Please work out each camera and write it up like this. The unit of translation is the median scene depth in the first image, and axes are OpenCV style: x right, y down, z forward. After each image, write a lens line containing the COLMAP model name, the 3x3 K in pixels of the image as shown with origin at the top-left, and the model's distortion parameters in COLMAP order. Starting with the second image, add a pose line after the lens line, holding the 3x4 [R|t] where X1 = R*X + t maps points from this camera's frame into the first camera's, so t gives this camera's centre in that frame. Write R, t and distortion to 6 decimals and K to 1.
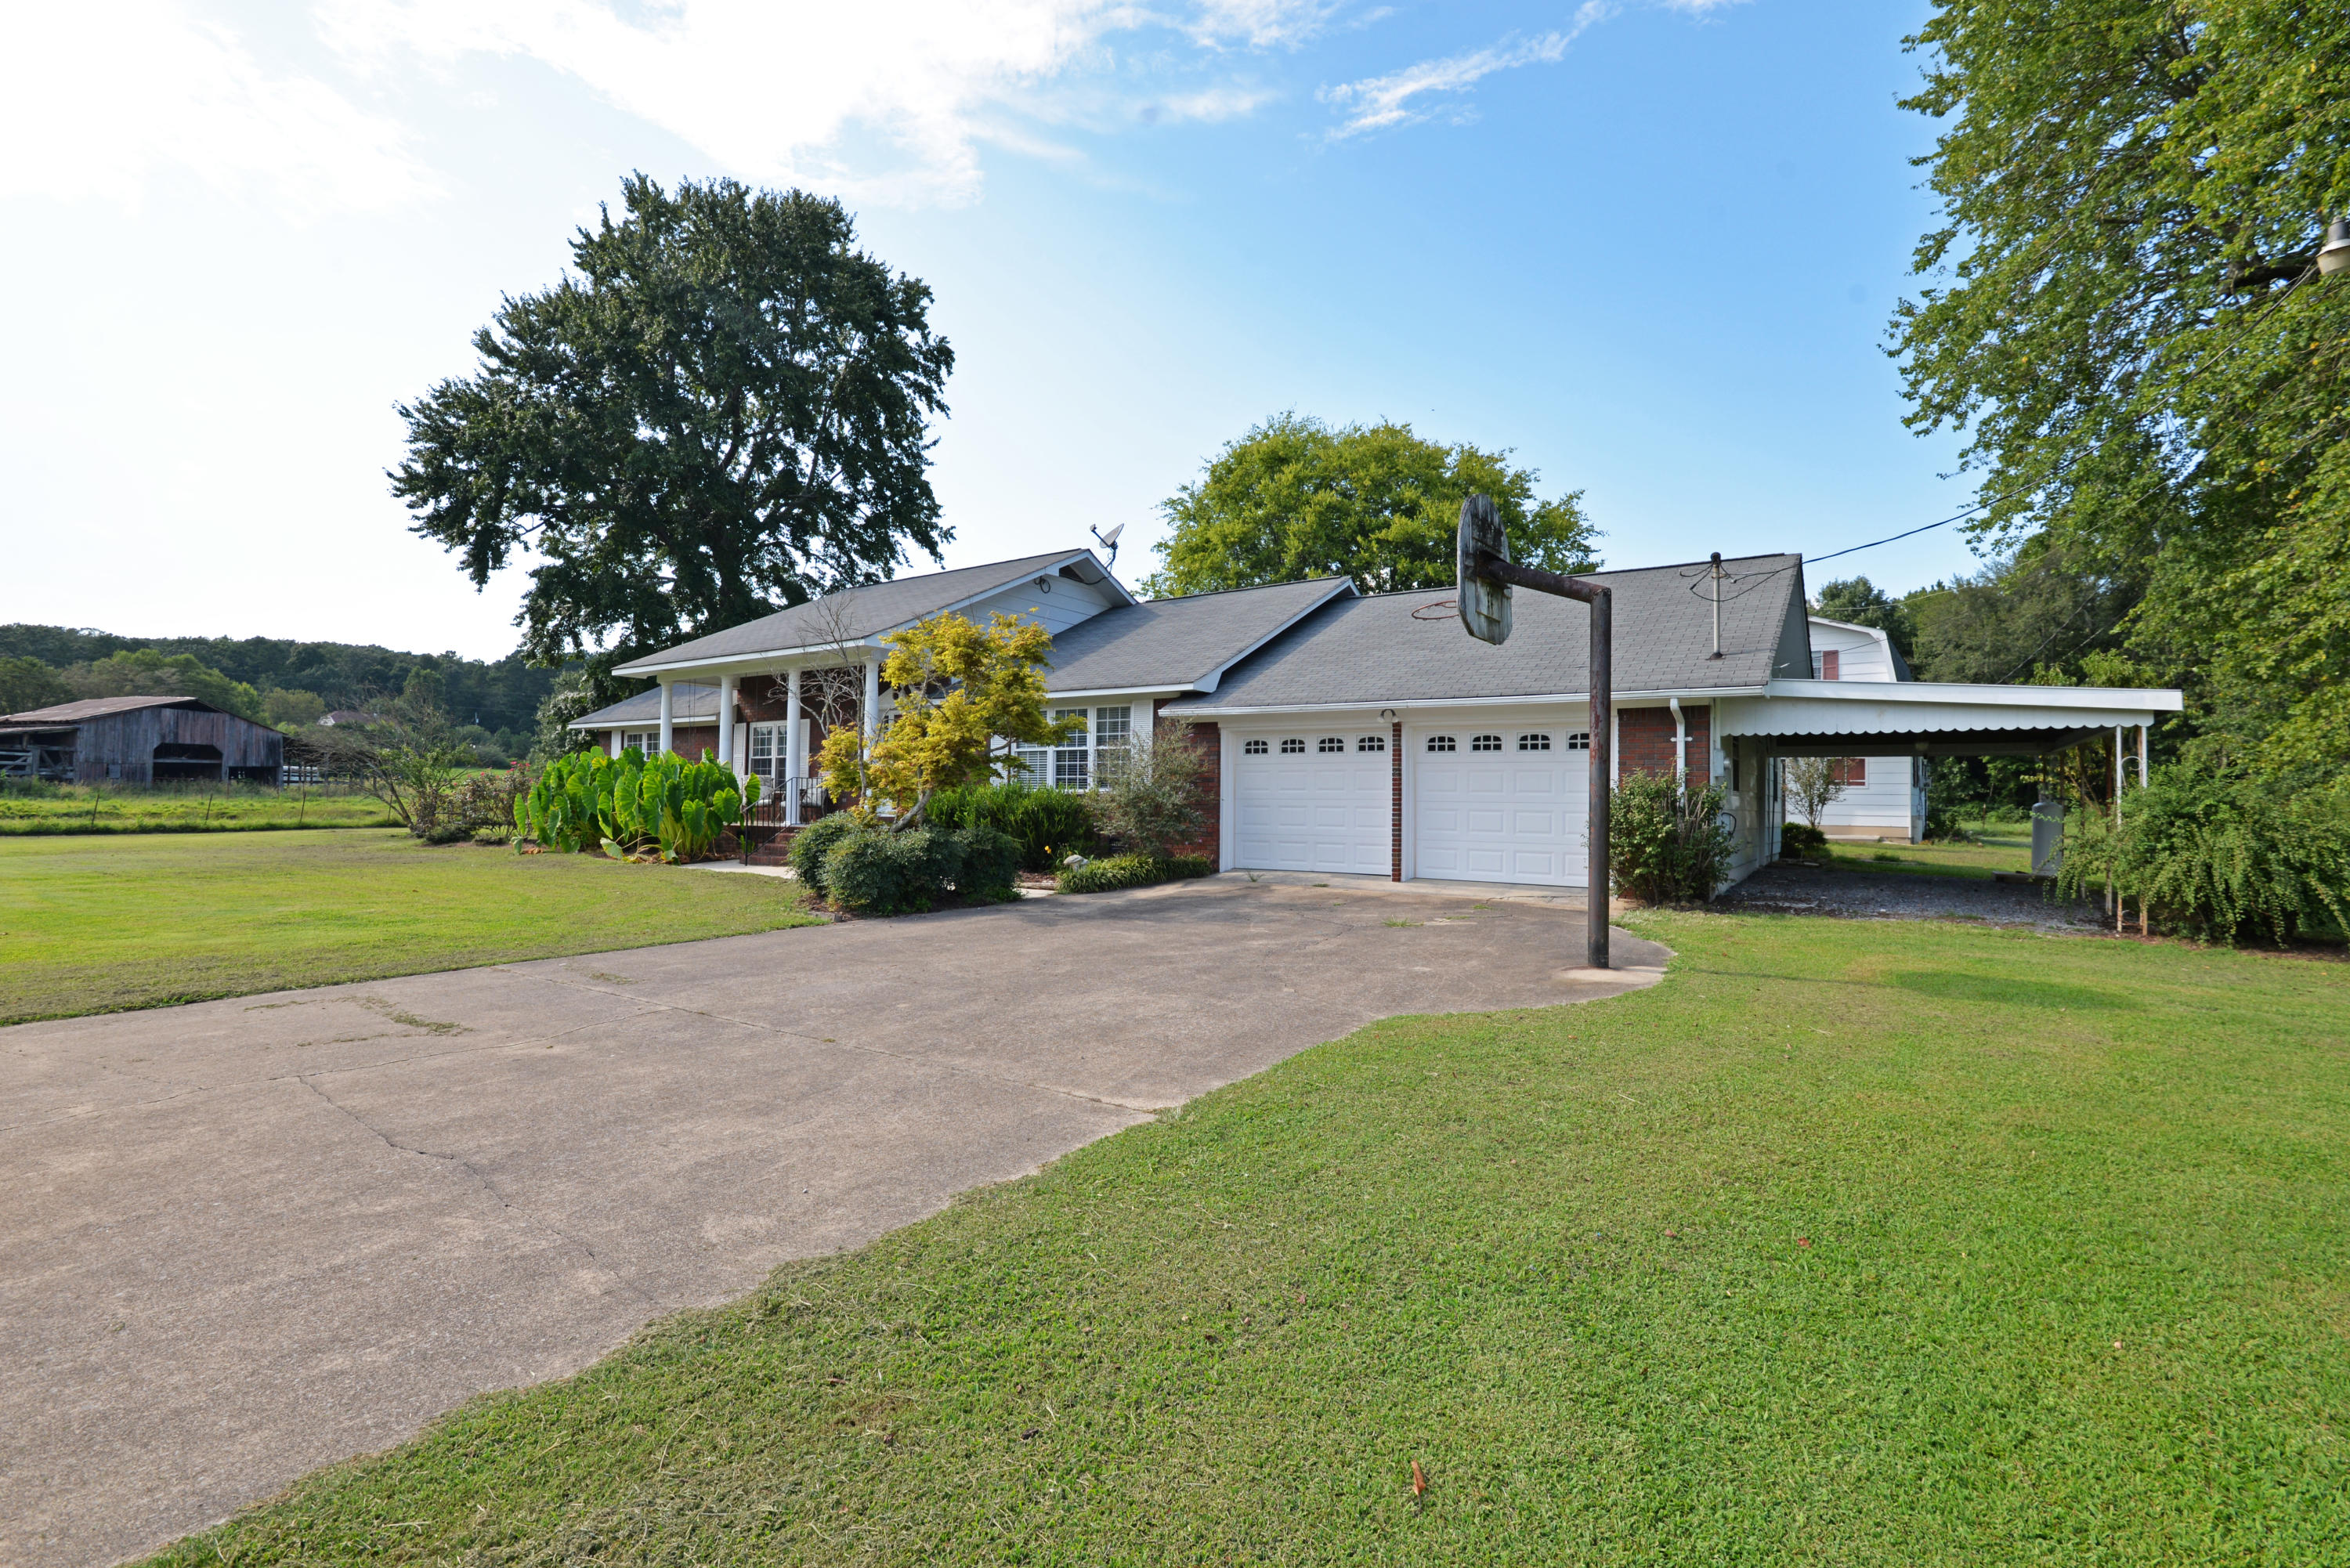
lens RADIAL K [[1071.0, 0, 1175.9], [0, 1071.0, 787.1], [0, 0, 1]] dist [-0.013815, -0.002427]
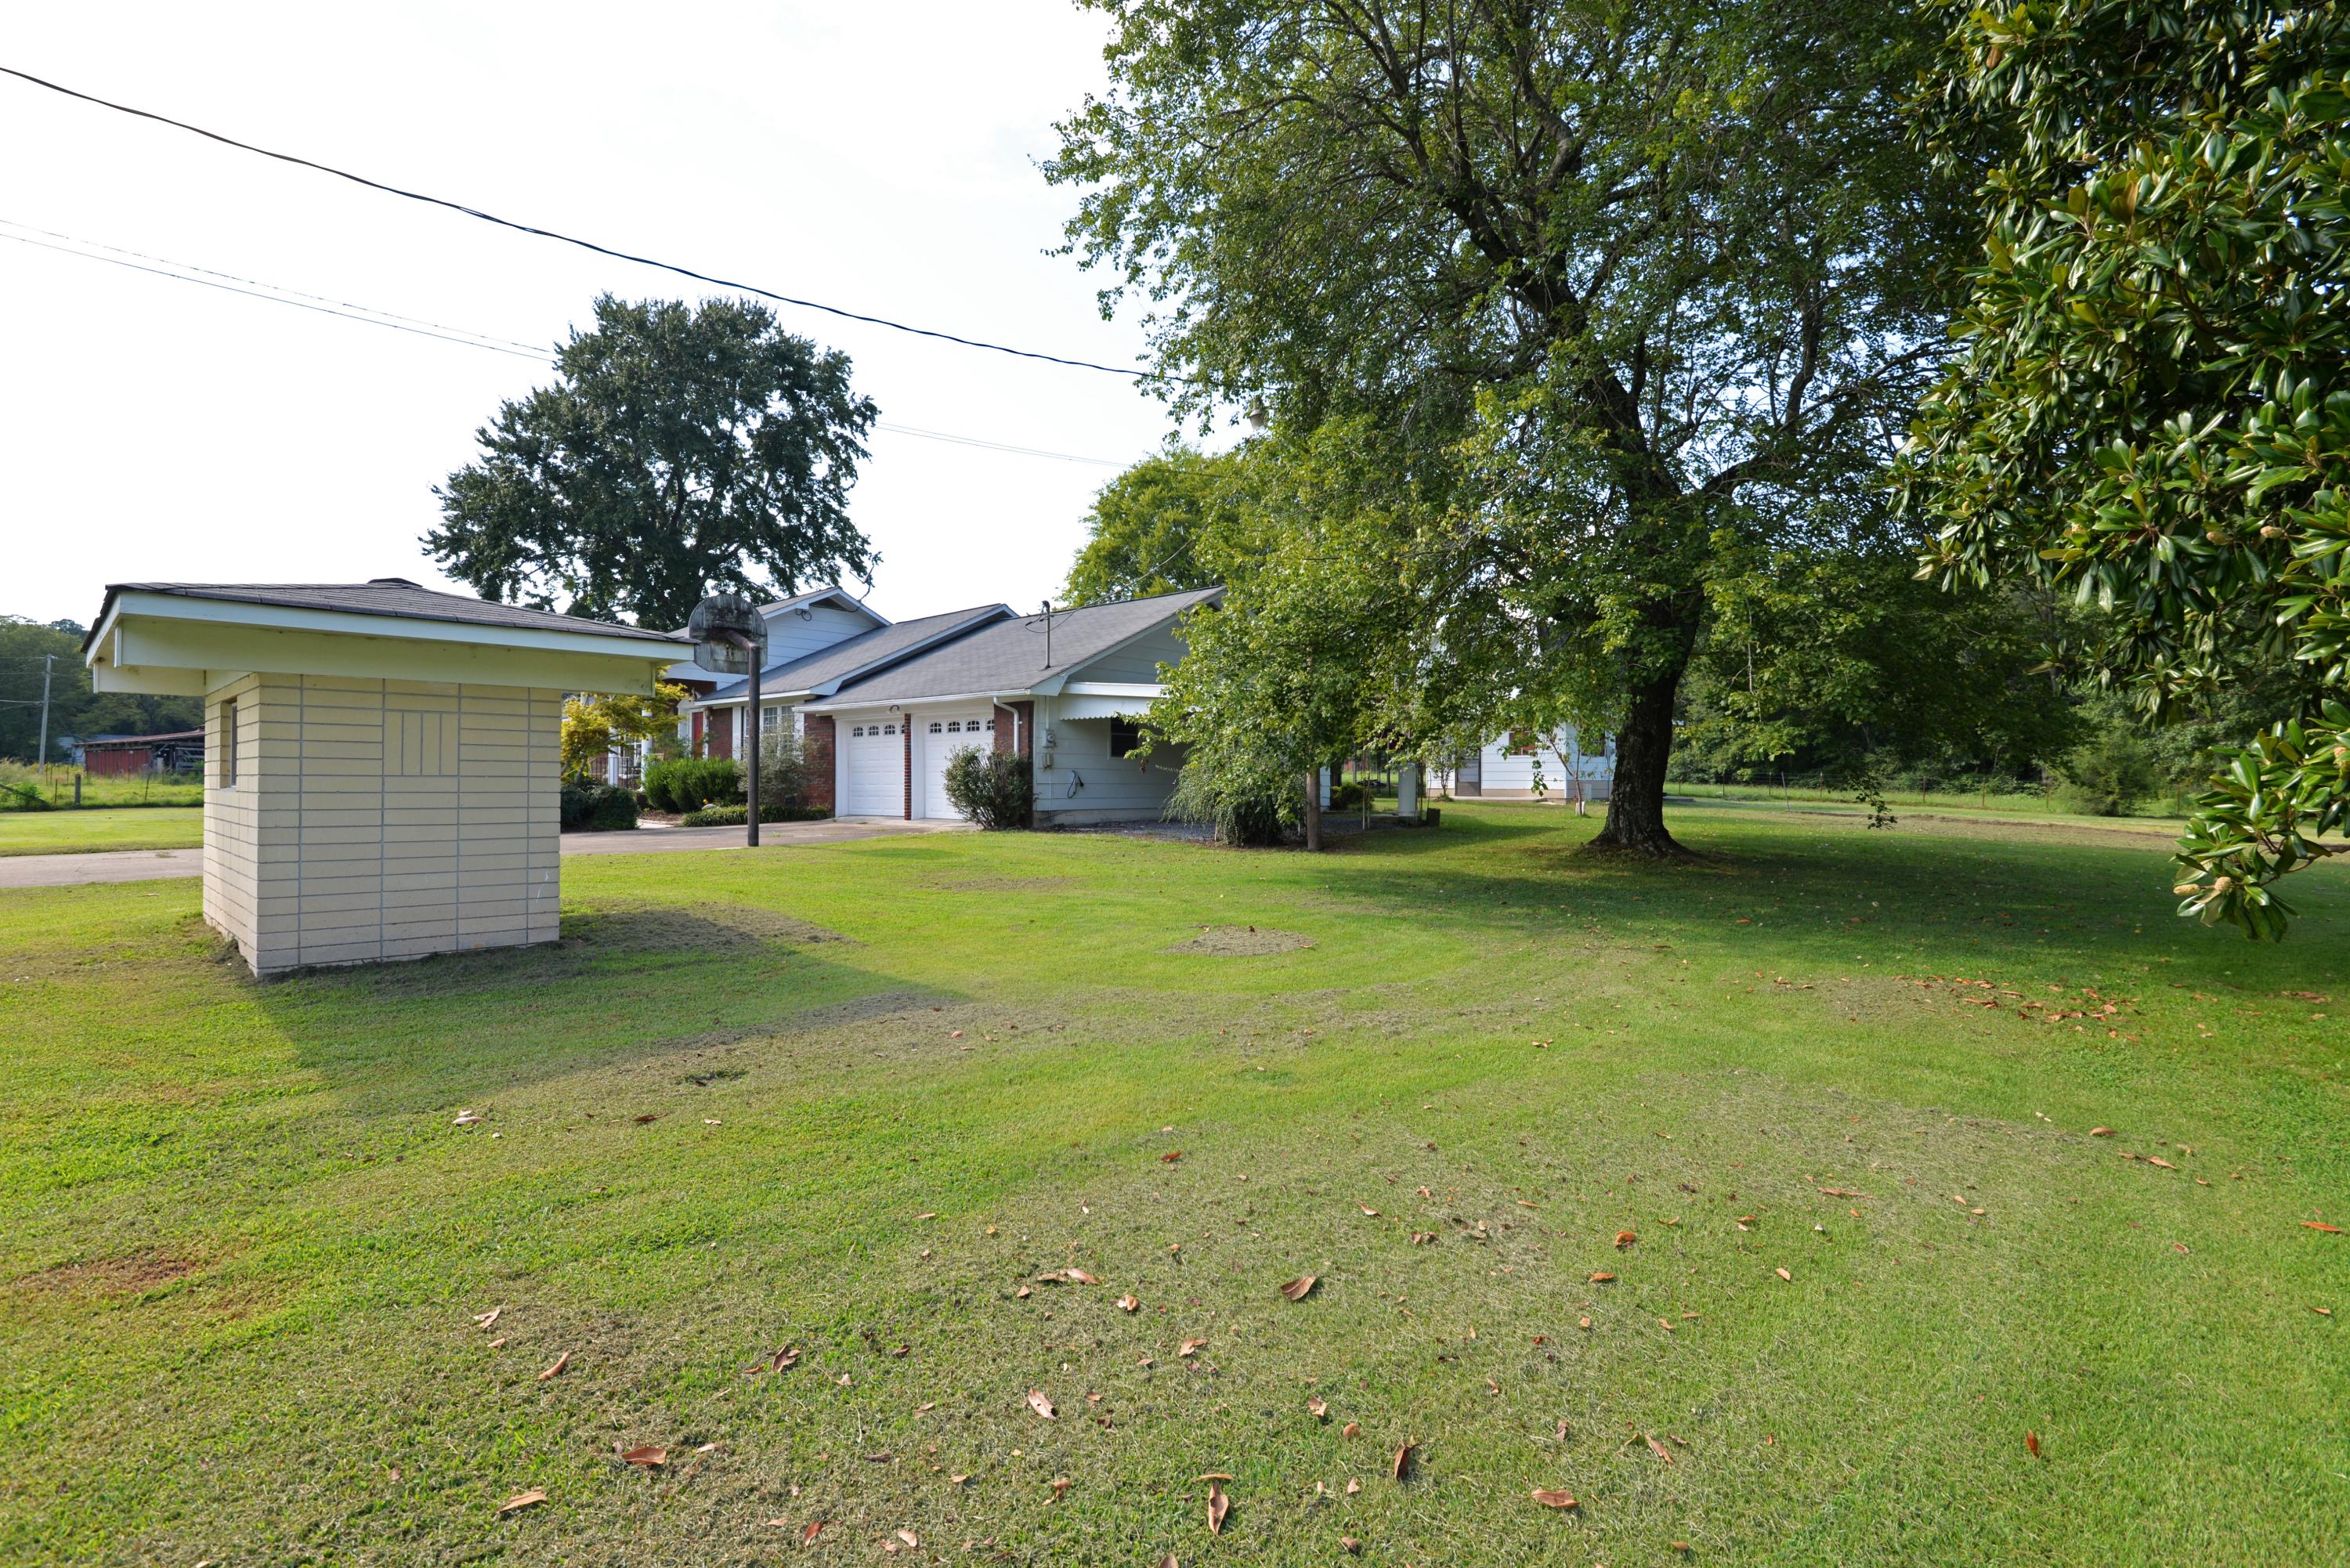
lens RADIAL K [[1071.0, 0, 1174.2], [0, 1071.0, 782.2], [0, 0, 1]] dist [-0.013815, -0.002427]
pose [[0.991111, -0.008405, -0.132773, 0.372451], [0.009960, 0.999889, 0.011058, 0.010551], [0.132666, -0.012282, 0.991085, -0.212086]]
